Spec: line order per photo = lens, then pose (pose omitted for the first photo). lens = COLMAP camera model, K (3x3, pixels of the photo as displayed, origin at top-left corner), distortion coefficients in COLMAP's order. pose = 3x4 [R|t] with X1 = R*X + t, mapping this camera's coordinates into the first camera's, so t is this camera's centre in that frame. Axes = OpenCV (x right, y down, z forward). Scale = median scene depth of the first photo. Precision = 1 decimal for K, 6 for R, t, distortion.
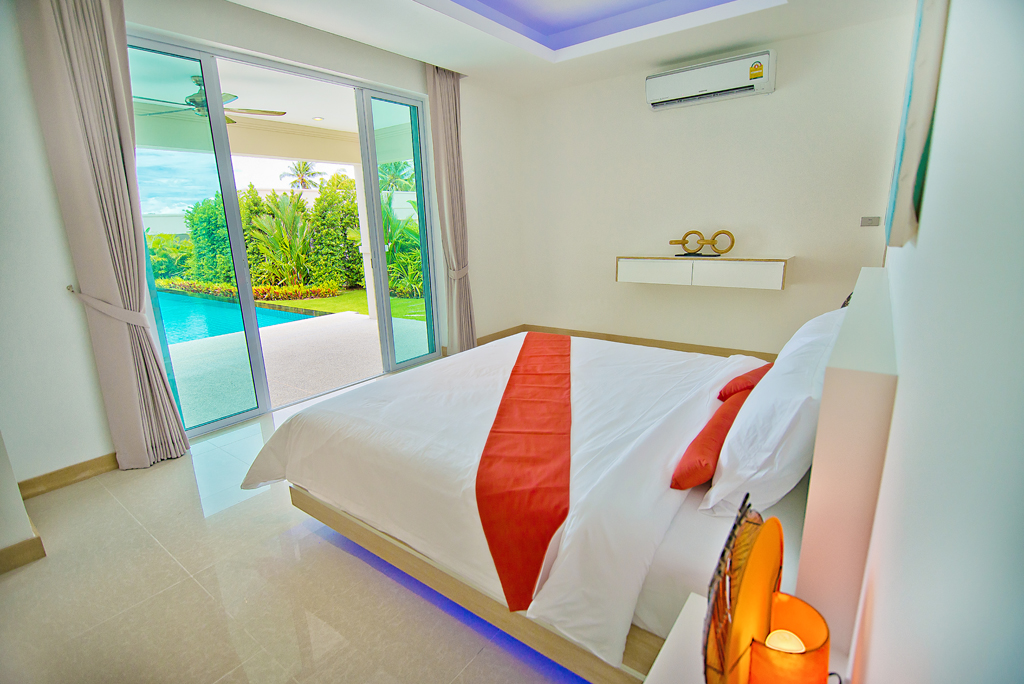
lens RADIAL K [[481.2, 0, 514.0], [0, 481.2, 344.9], [0, 0, 1]] dist [0.000817, -0.000239]
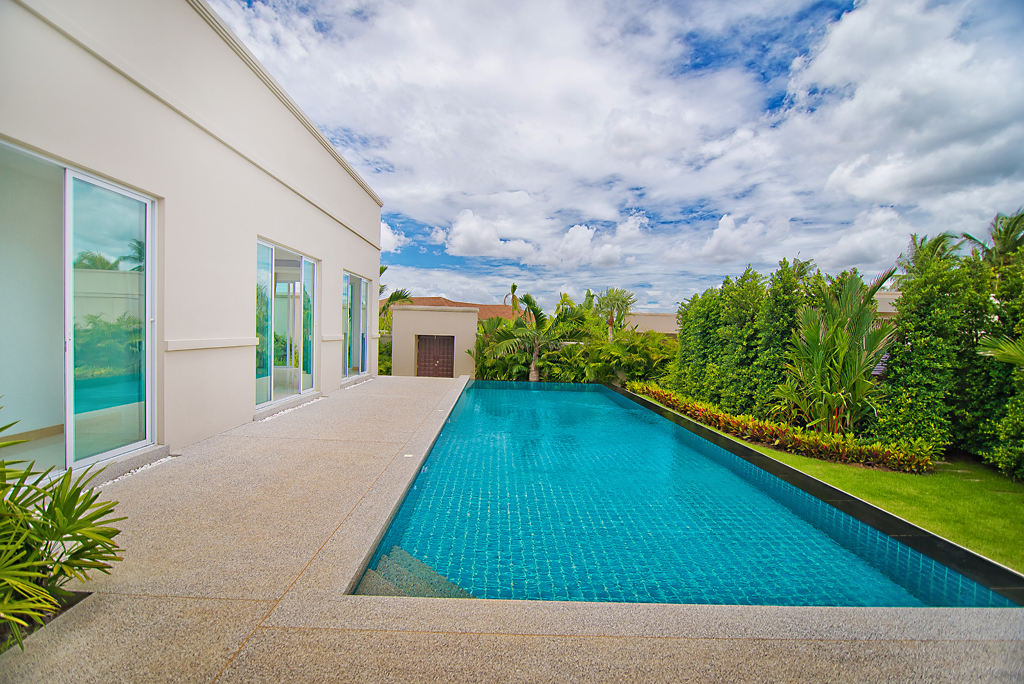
lens RADIAL K [[481.2, 0, 514.0], [0, 481.2, 344.9], [0, 0, 1]] dist [0.000817, -0.000239]
pose [[0.627618, 0.076634, -0.774740, -0.269536], [-0.241148, 0.965336, -0.099867, -0.078585], [0.740232, 0.249505, 0.624343, 0.367039]]
